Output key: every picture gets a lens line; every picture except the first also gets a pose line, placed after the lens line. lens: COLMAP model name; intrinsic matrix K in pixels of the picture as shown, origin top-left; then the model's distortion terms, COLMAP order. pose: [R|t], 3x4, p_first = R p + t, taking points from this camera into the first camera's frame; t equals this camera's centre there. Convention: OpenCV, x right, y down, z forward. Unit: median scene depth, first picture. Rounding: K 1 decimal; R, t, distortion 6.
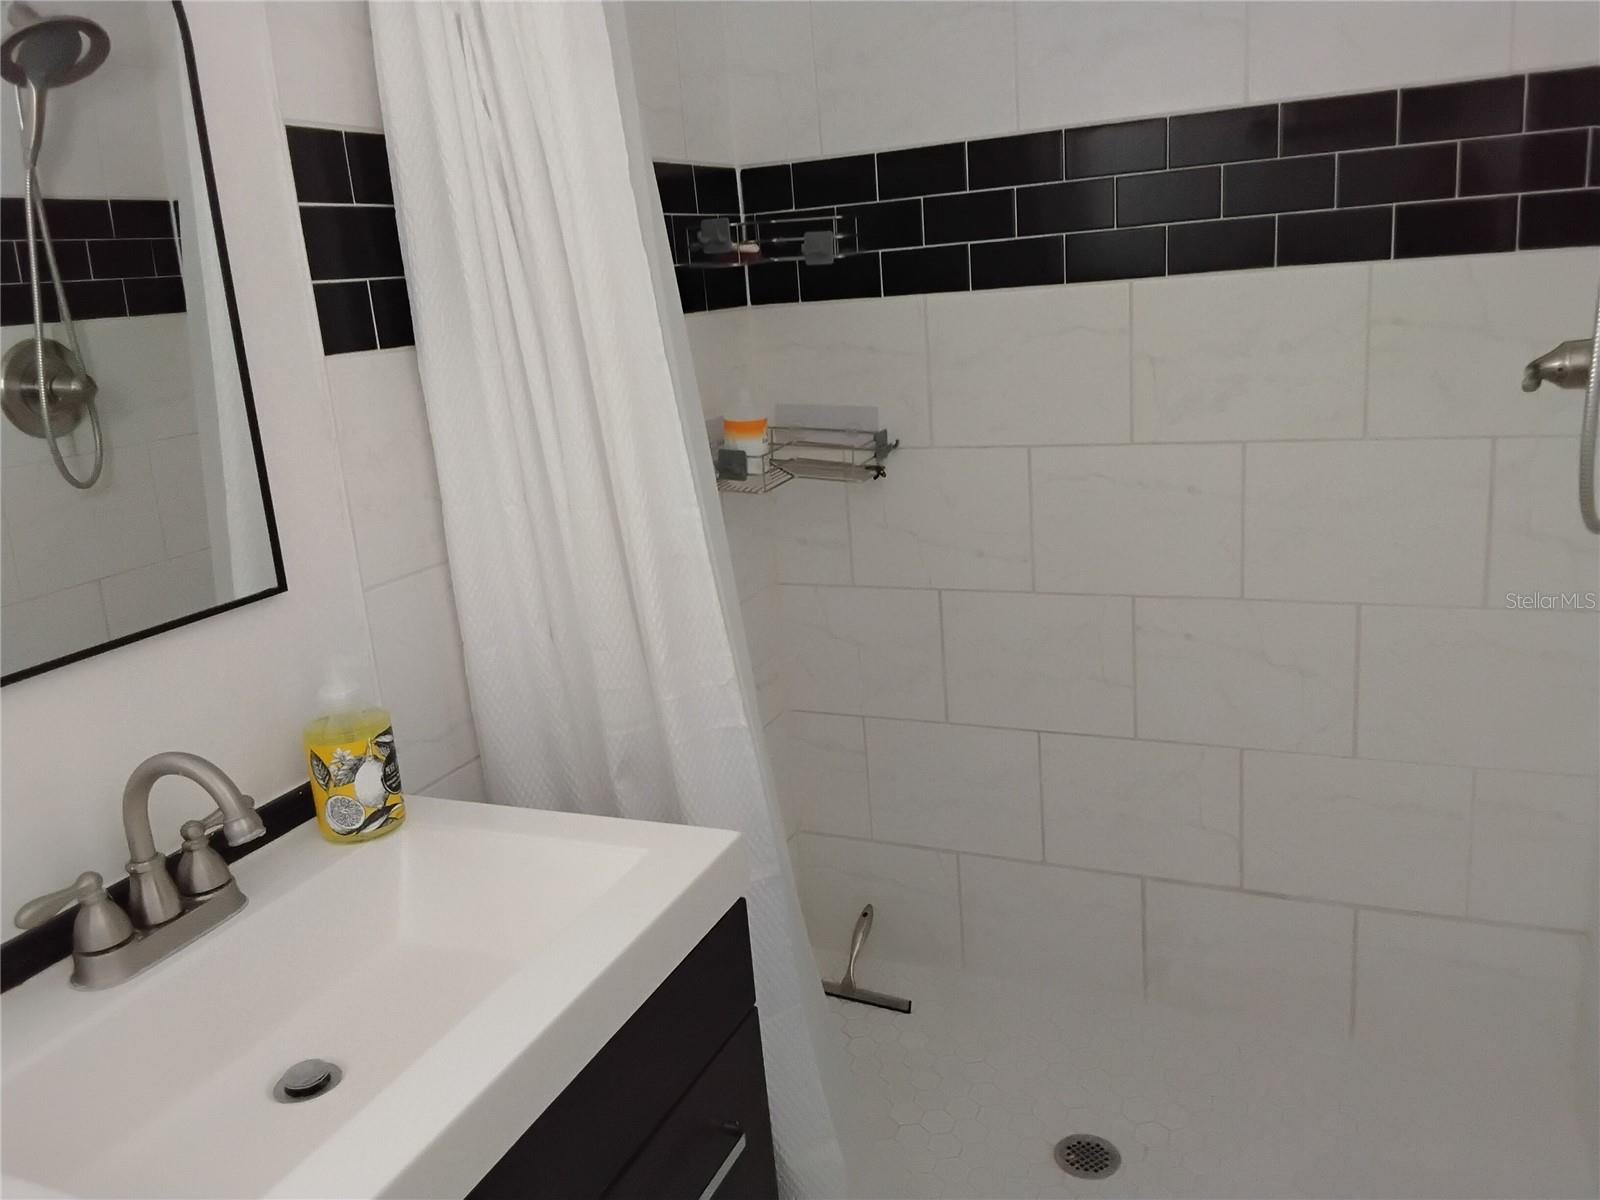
lens RADIAL K [[1247.4, 0, 804.3], [0, 1247.4, 575.8], [0, 0, 1]] dist [0.101249, -0.147622]
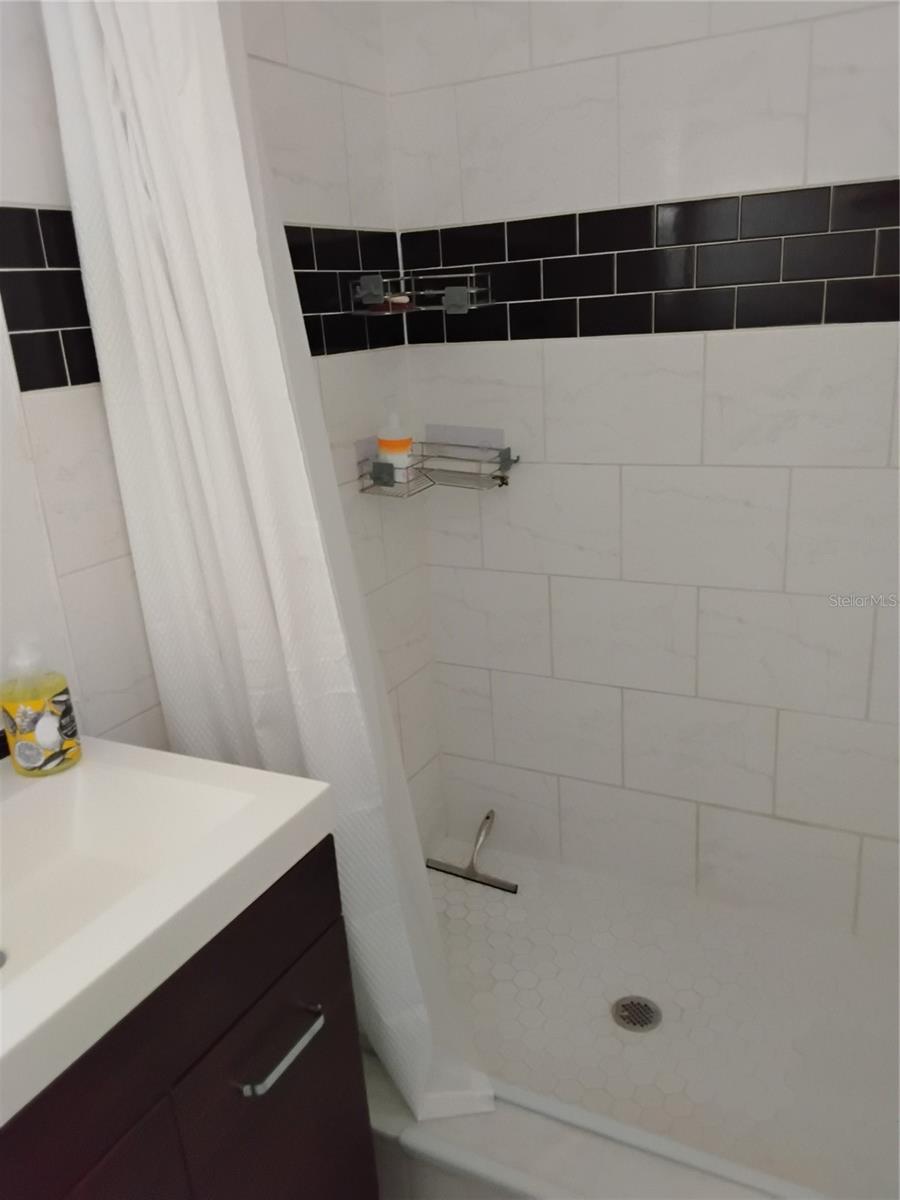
lens RADIAL K [[935.5, 0, 460.0], [0, 935.5, 607.2], [0, 0, 1]] dist [0.101249, -0.147622]
pose [[0.997996, 0.033885, -0.053438, 0.086208], [-0.029554, 0.996369, 0.079851, -0.036720], [0.055950, -0.078111, 0.995373, 0.049277]]
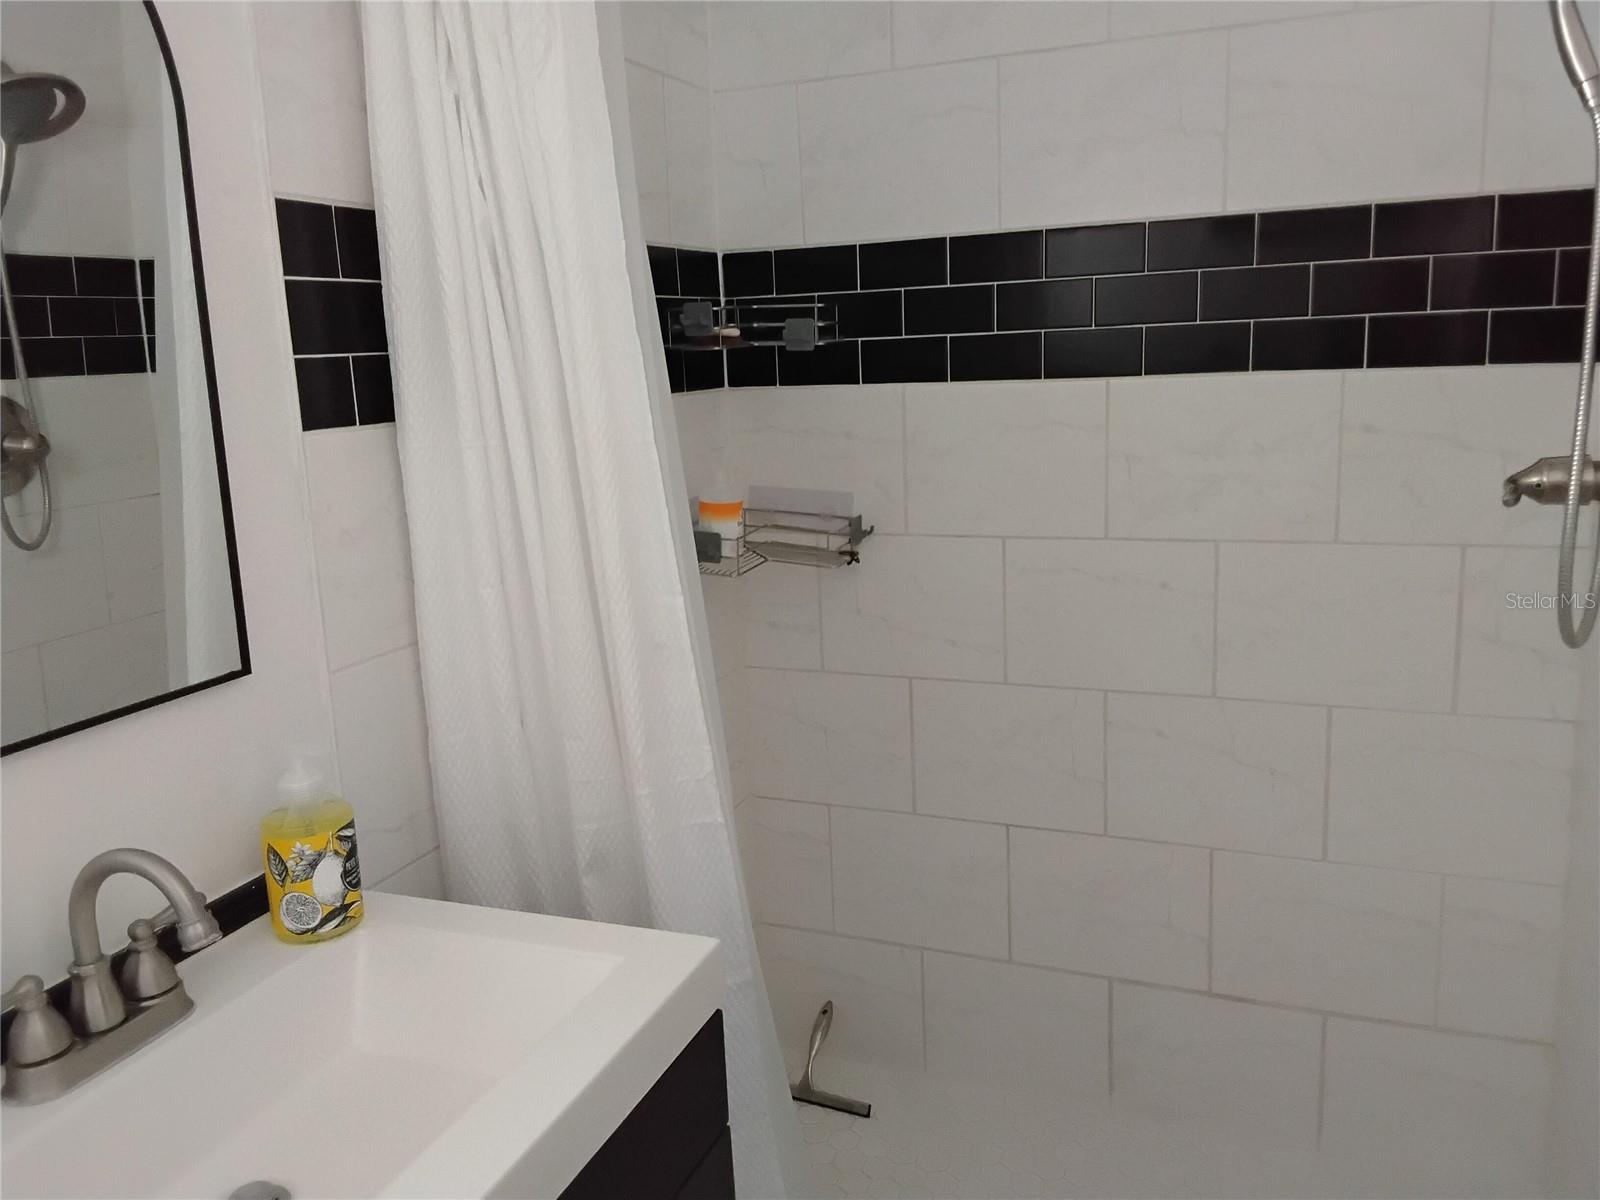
lens RADIAL K [[1247.4, 0, 804.7], [0, 1247.4, 573.5], [0, 0, 1]] dist [0.101249, -0.147622]
pose [[0.998702, 0.029522, 0.041509, -0.023166], [-0.027057, 0.997906, -0.058752, -0.013597], [-0.043157, 0.057553, 0.997409, 0.015278]]
